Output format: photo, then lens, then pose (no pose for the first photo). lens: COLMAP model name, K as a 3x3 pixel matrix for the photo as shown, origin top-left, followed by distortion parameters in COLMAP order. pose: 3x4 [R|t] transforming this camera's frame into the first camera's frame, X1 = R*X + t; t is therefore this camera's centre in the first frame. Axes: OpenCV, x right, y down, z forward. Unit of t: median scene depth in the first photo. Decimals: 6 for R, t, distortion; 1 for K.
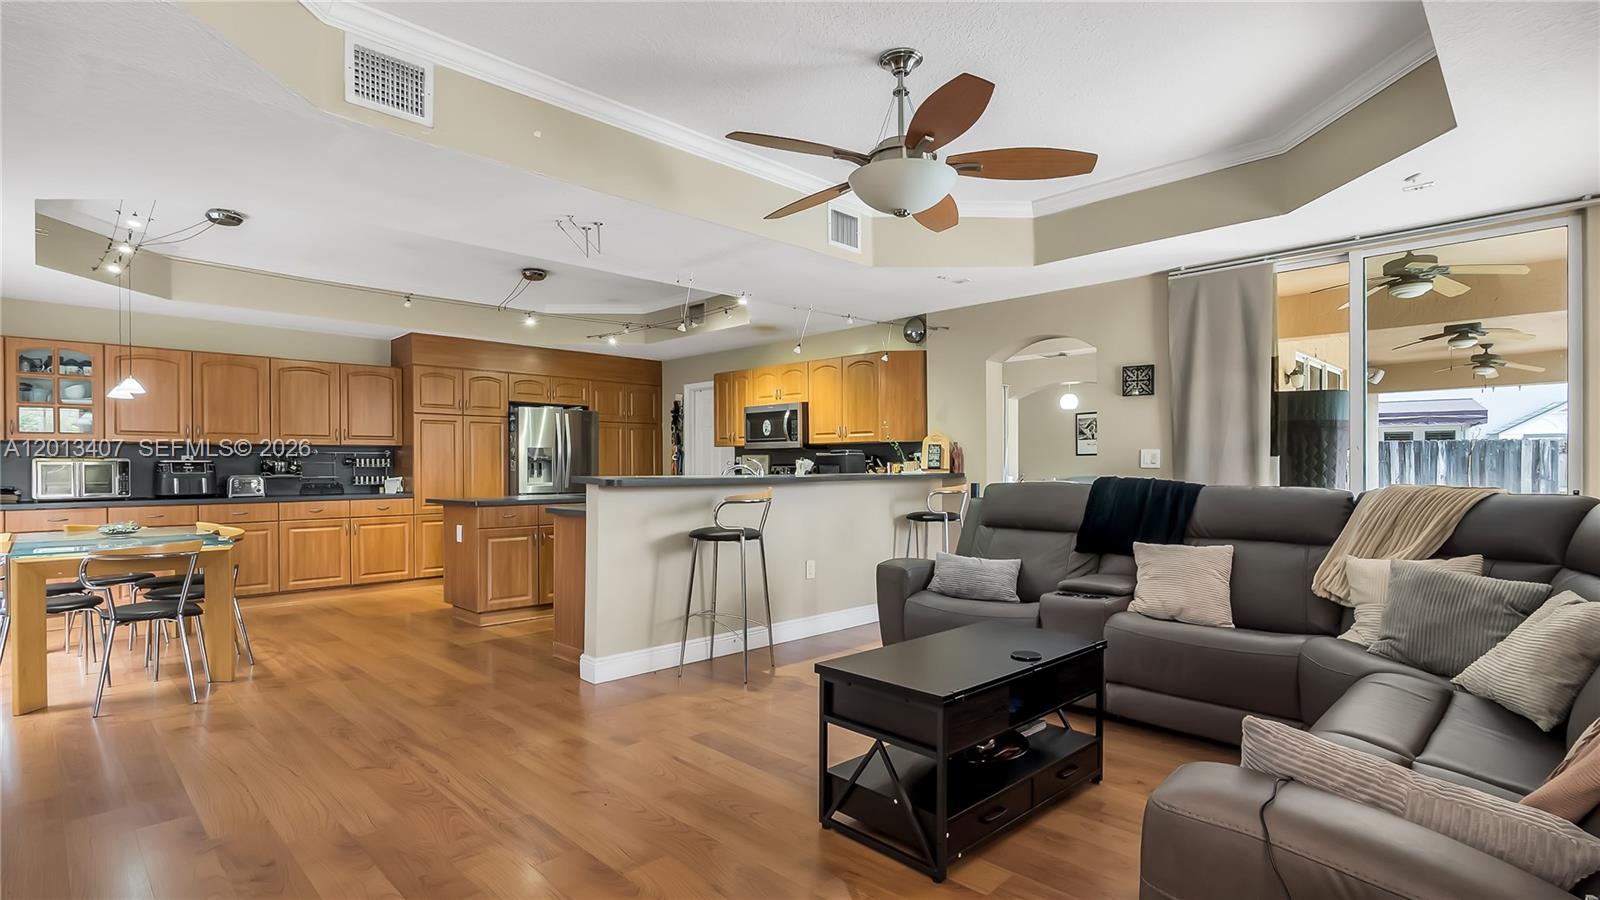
lens RADIAL K [[751.5, 0, 795.8], [0, 751.5, 461.2], [0, 0, 1]] dist [-0.011291, 0.003012]
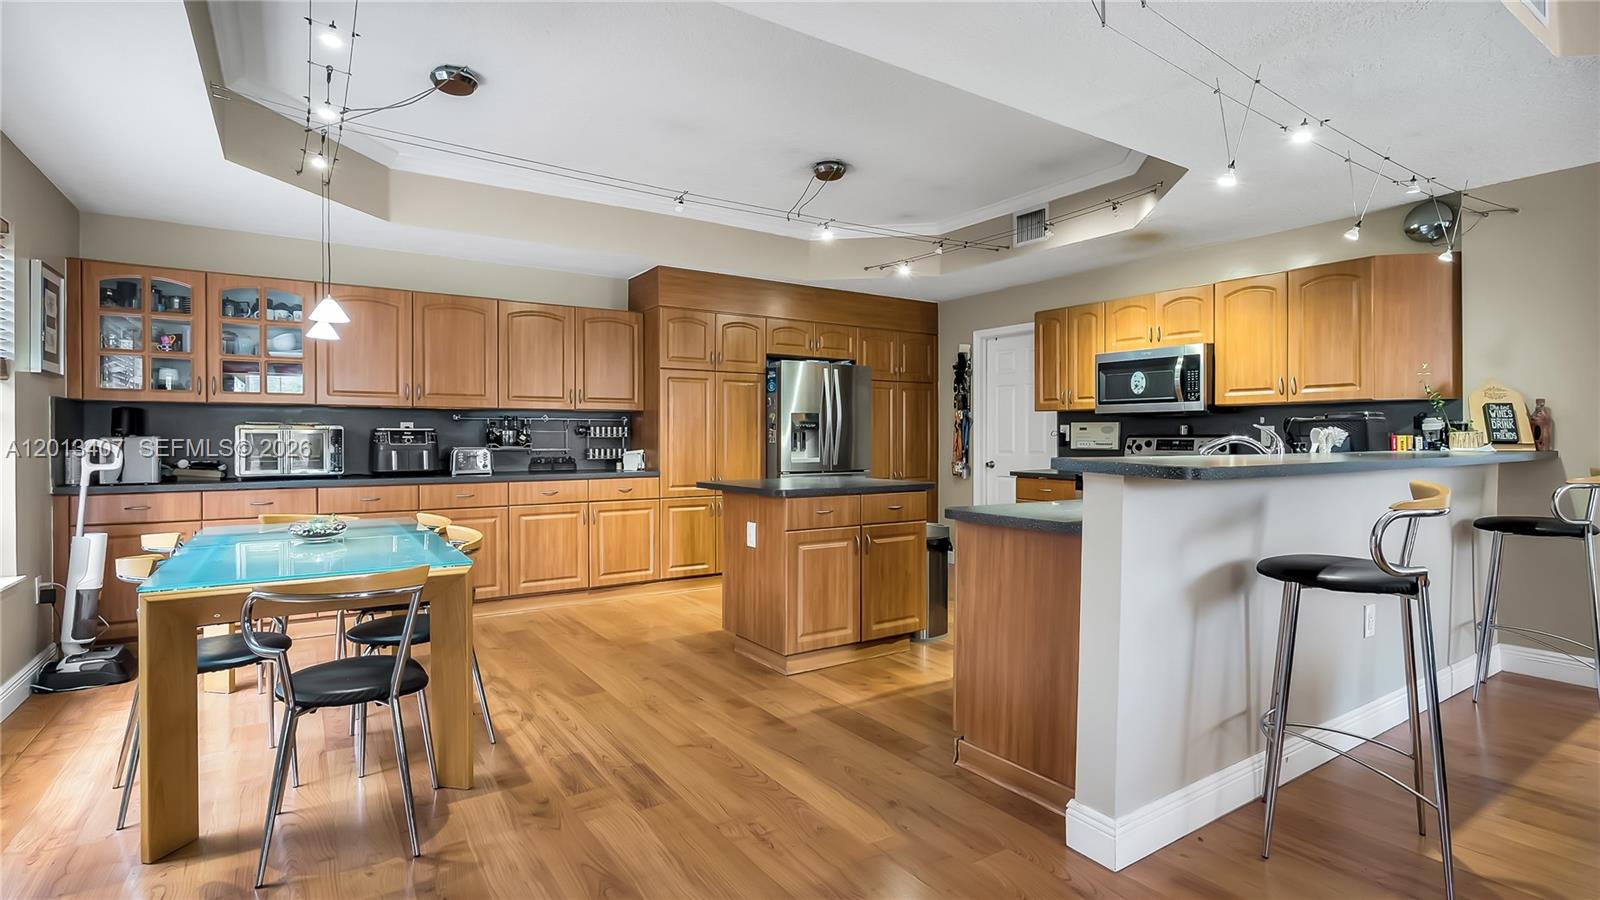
lens RADIAL K [[751.5, 0, 791.2], [0, 751.5, 429.4], [0, 0, 1]] dist [-0.011291, 0.003012]
pose [[0.978021, 0.001576, -0.208499, -0.249547], [-0.002120, 0.999995, -0.002389, 0.001049], [0.208494, 0.002779, 0.978020, 0.306847]]
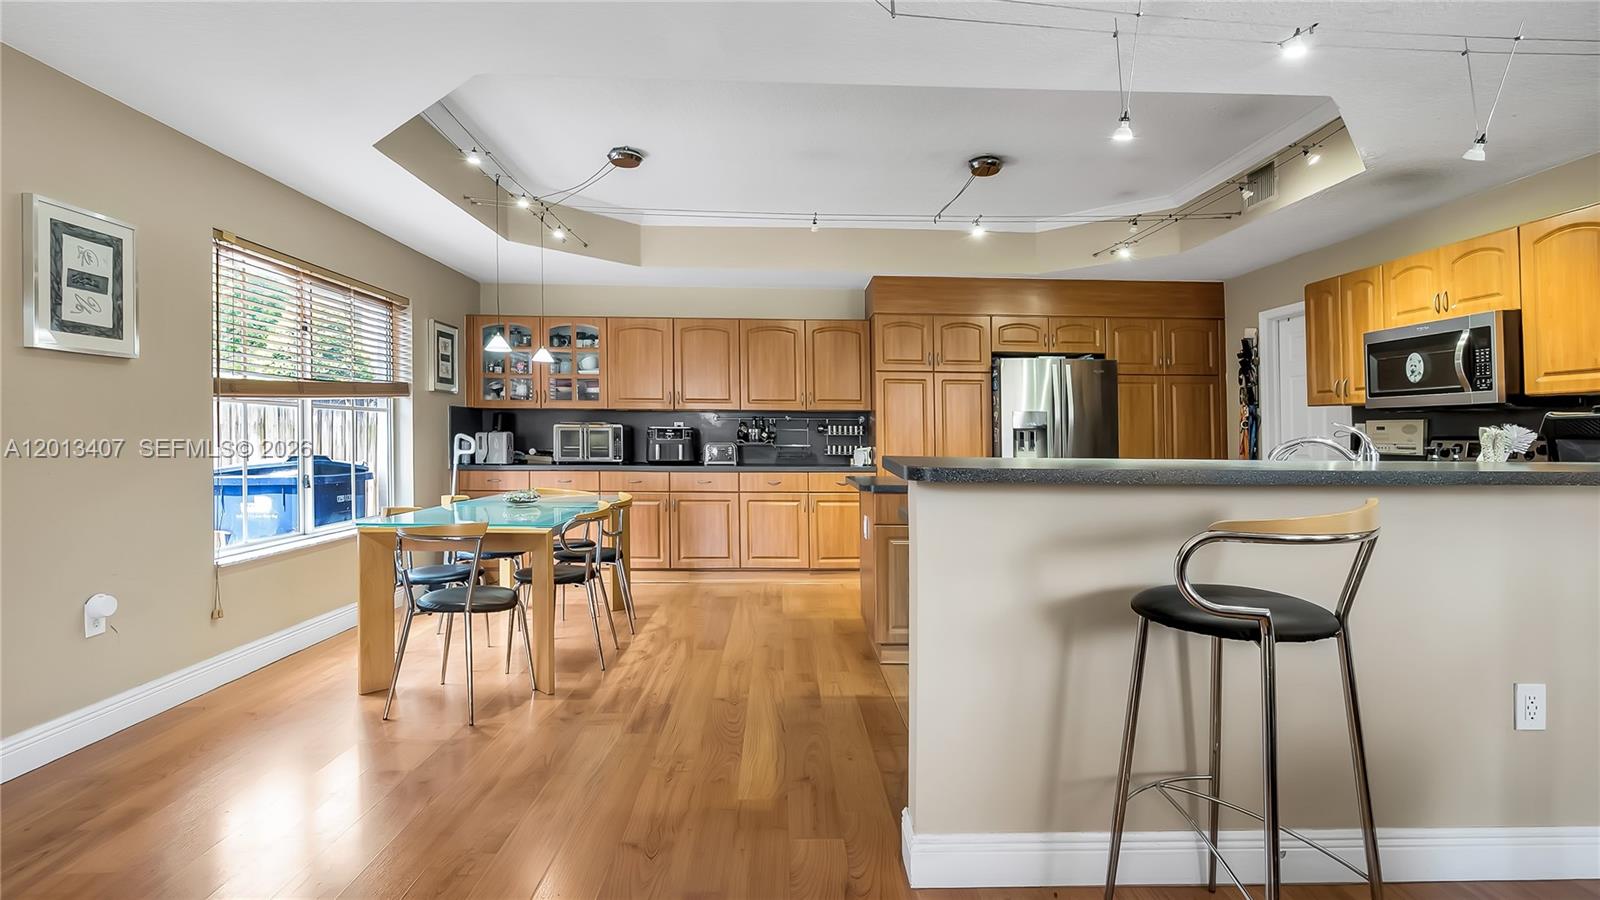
lens RADIAL K [[751.5, 0, 809.8], [0, 751.5, 413.8], [0, 0, 1]] dist [-0.011291, 0.003012]
pose [[0.729988, -0.009974, -0.683387, 0.011101], [-0.005975, 0.999762, -0.020974, 0.001568], [0.683434, 0.019394, 0.729755, 0.395865]]
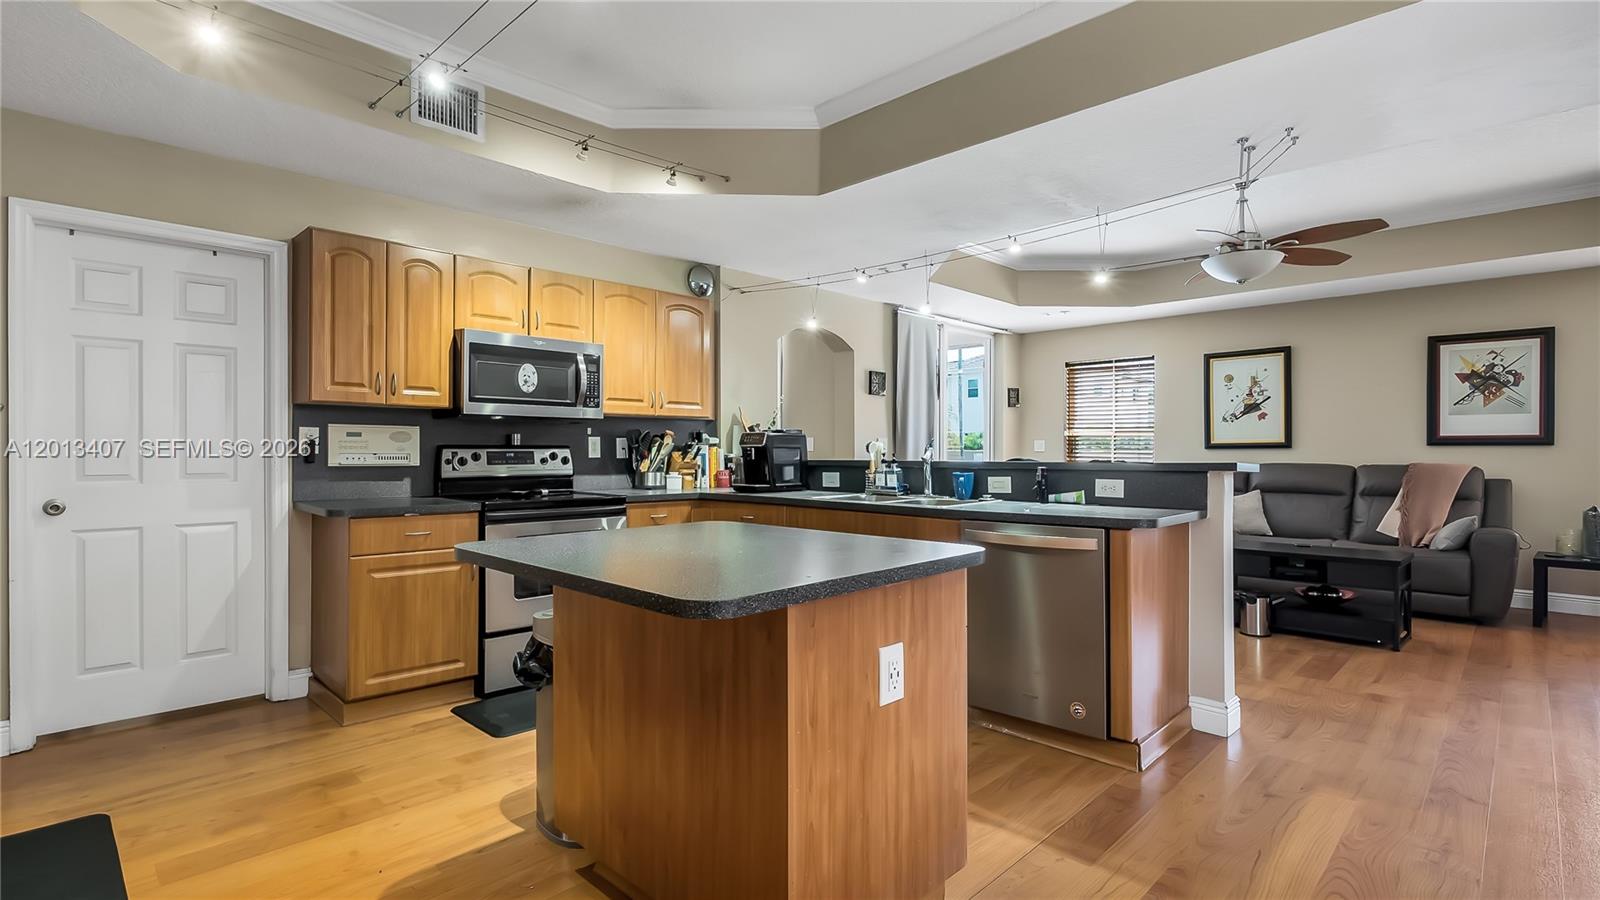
lens RADIAL K [[751.5, 0, 797.4], [0, 751.5, 451.7], [0, 0, 1]] dist [-0.011291, 0.003012]
pose [[0.000805, 0.000770, 0.999999, -0.695262], [-0.009265, 0.999957, -0.000762, 0.008298], [-0.999957, -0.009264, 0.000812, 0.968202]]
